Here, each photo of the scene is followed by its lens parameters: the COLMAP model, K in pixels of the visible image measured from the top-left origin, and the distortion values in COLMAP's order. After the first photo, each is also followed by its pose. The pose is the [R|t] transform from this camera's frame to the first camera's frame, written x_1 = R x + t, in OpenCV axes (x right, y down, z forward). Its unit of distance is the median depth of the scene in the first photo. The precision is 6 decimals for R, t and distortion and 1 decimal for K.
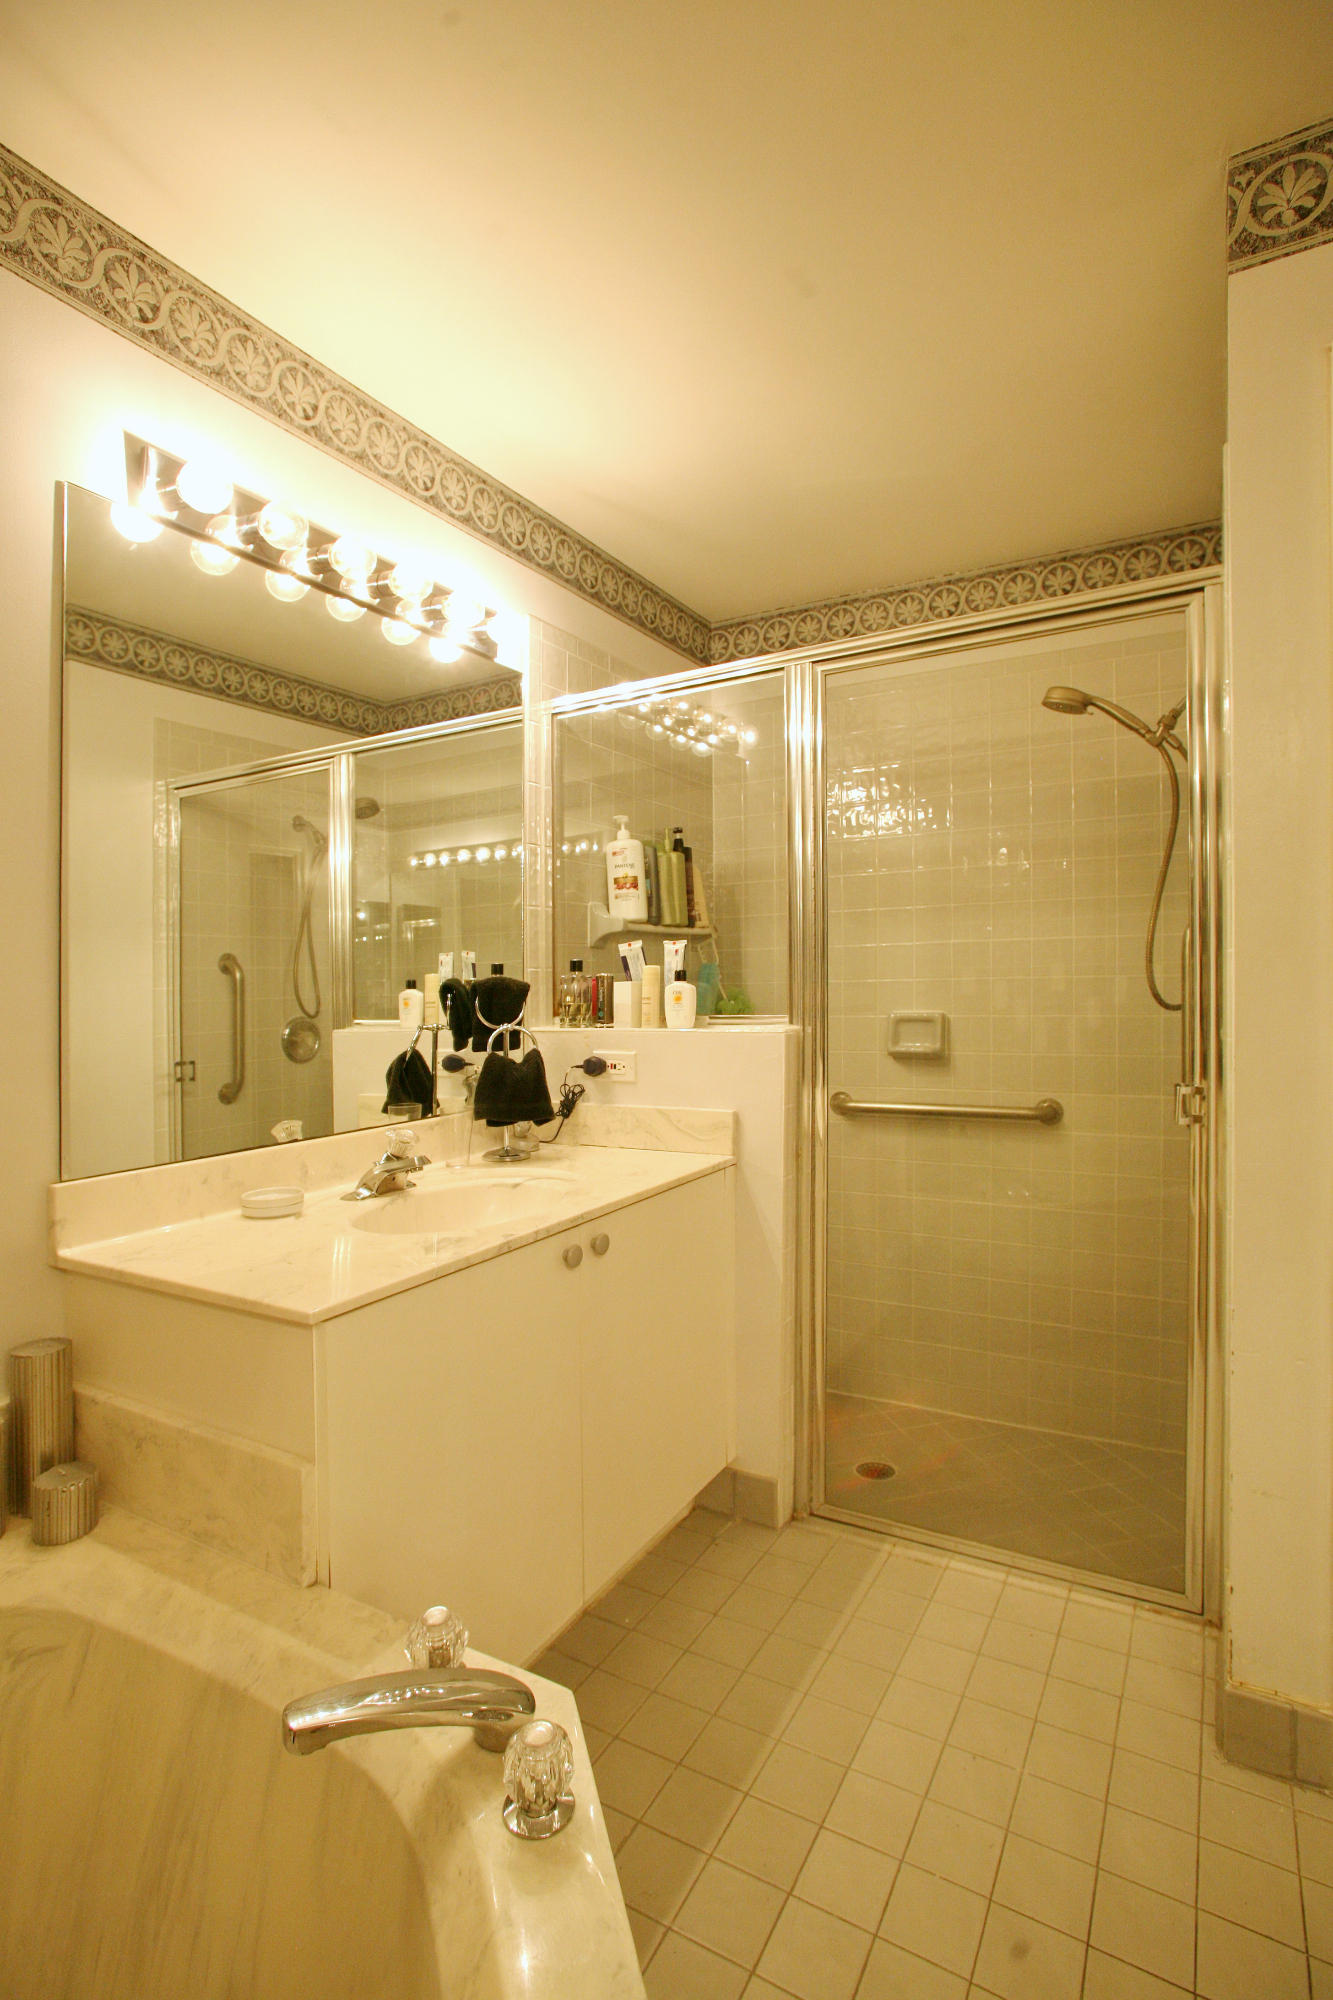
lens RADIAL K [[961.1, 0, 670.3], [0, 961.1, 959.0], [0, 0, 1]] dist [-0.040676, 0.029861]
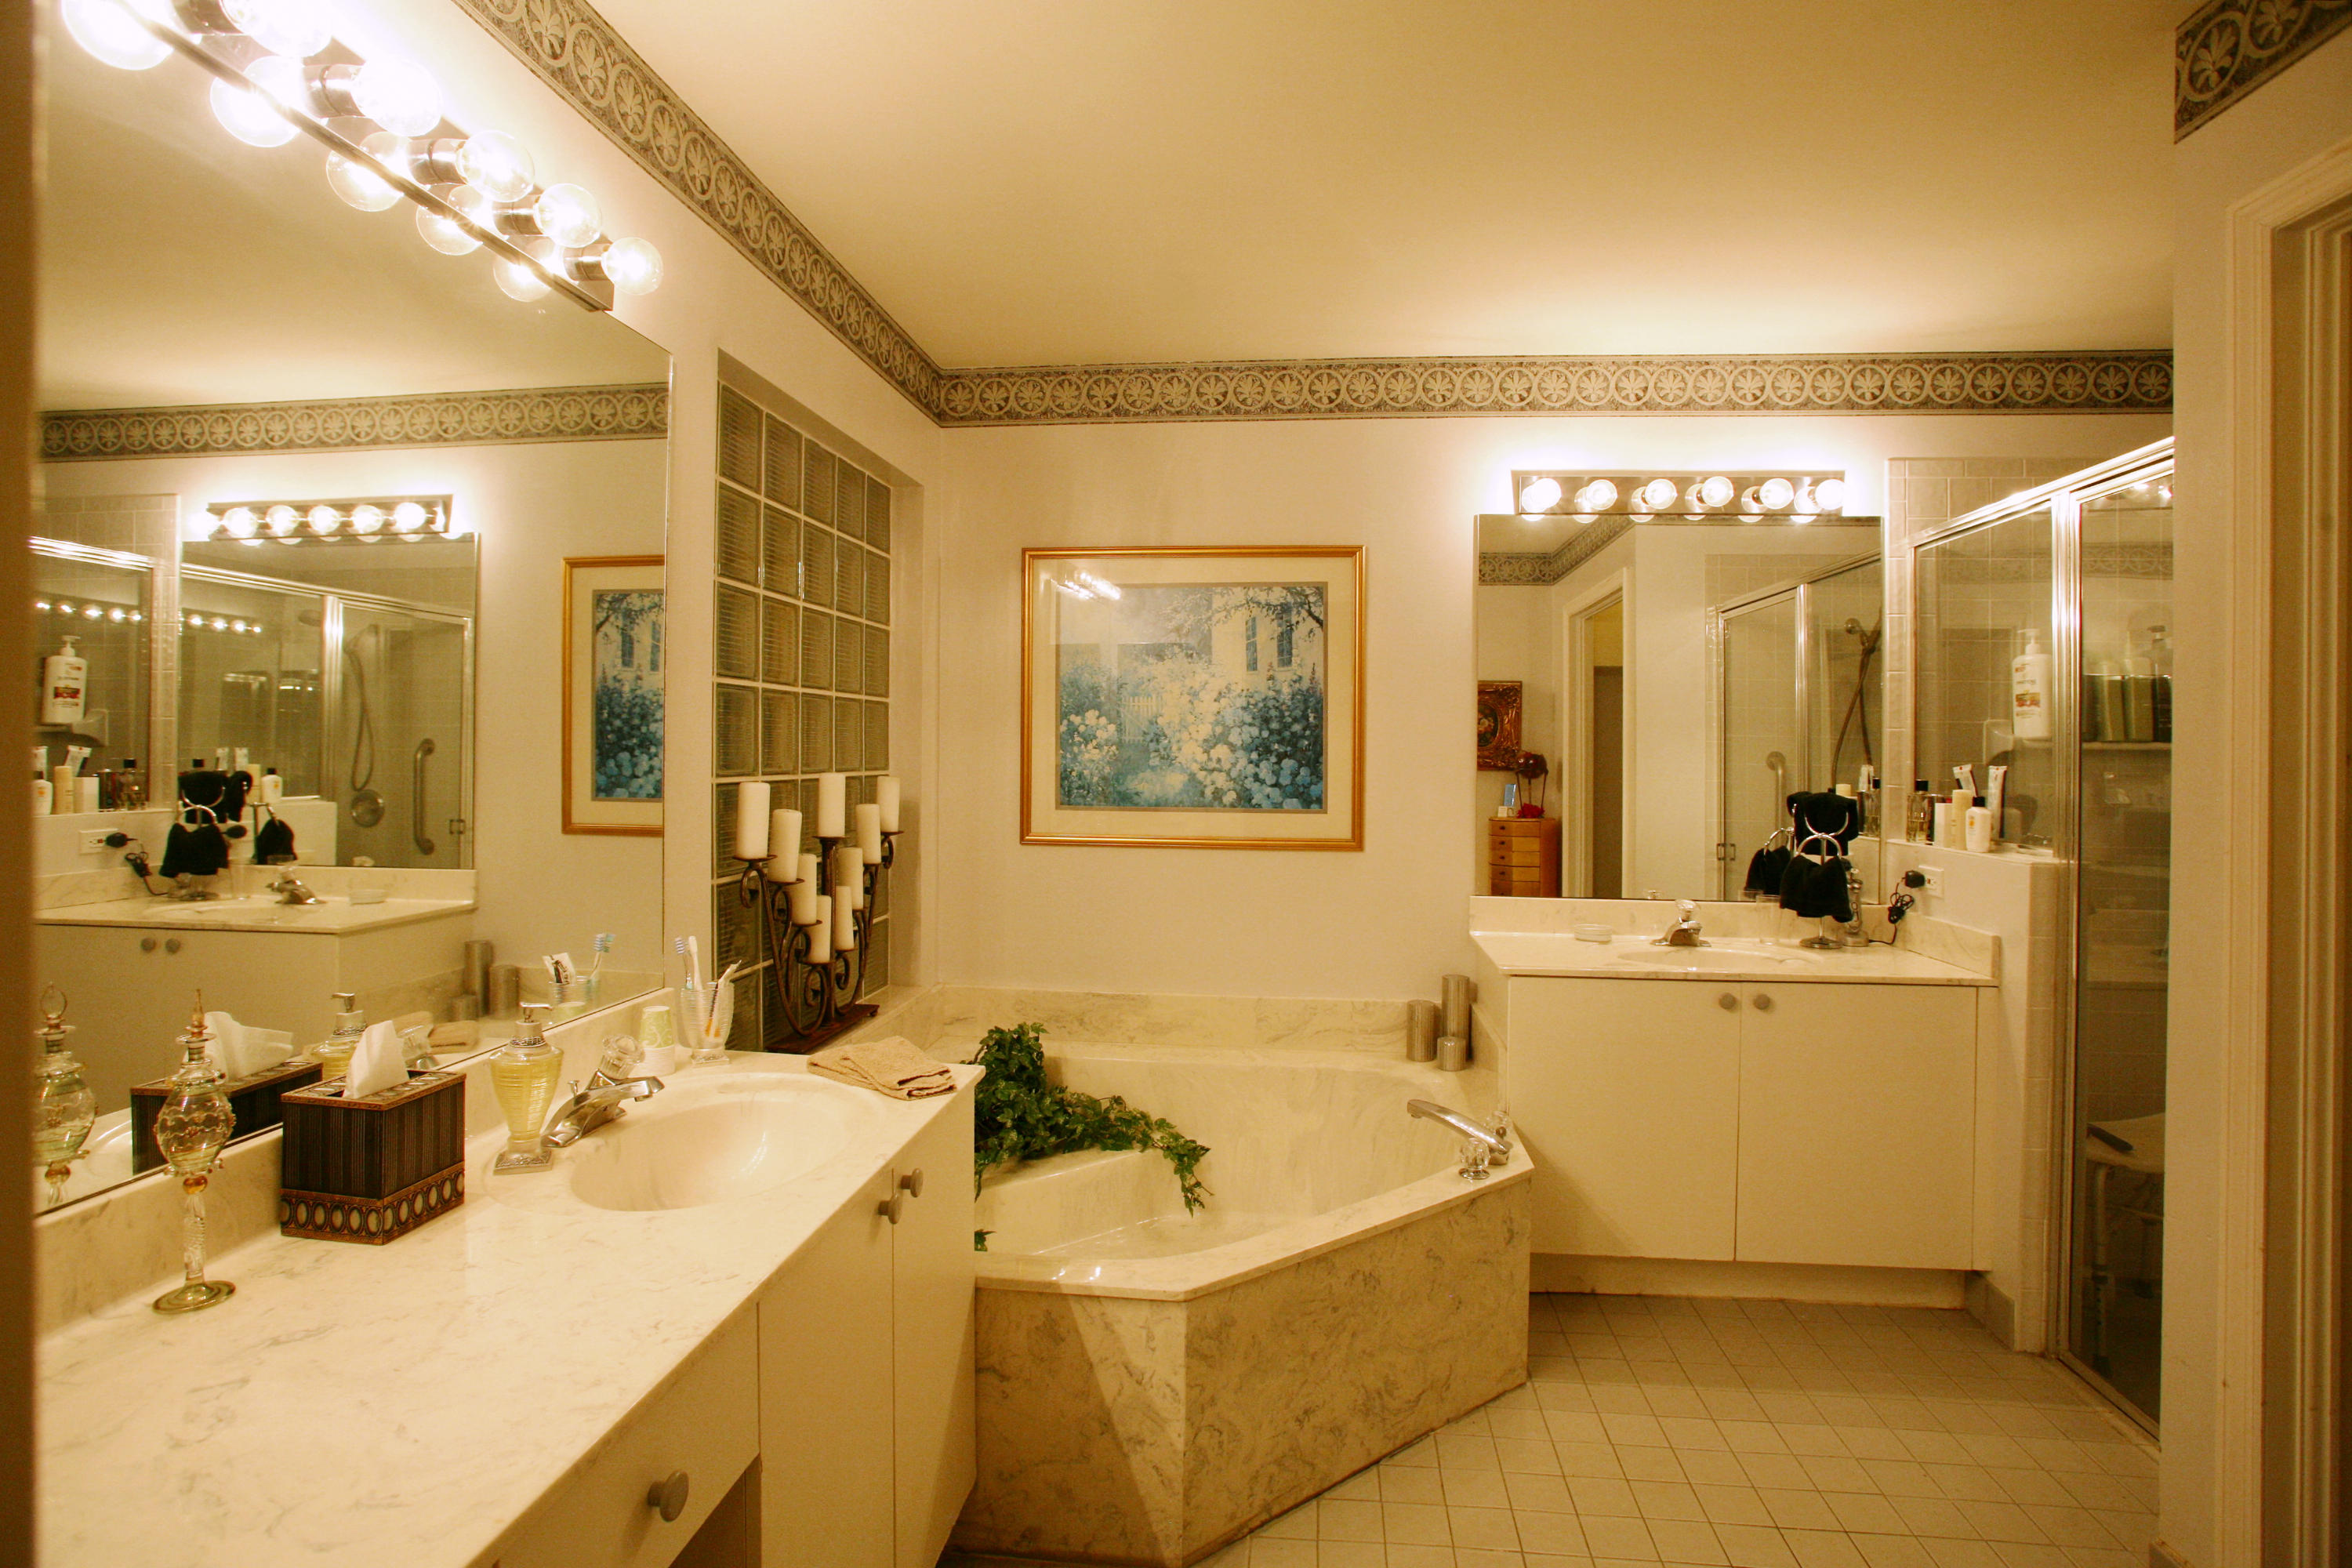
lens RADIAL K [[1157.5, 0, 1176.0], [0, 1157.5, 784.0], [0, 0, 1]] dist [0.000016, 0.000012]
pose [[0.391318, 0.046451, -0.919082, 0.830289], [0.005854, 0.998579, 0.052961, -0.073478], [0.920237, -0.026105, 0.390490, -0.290199]]
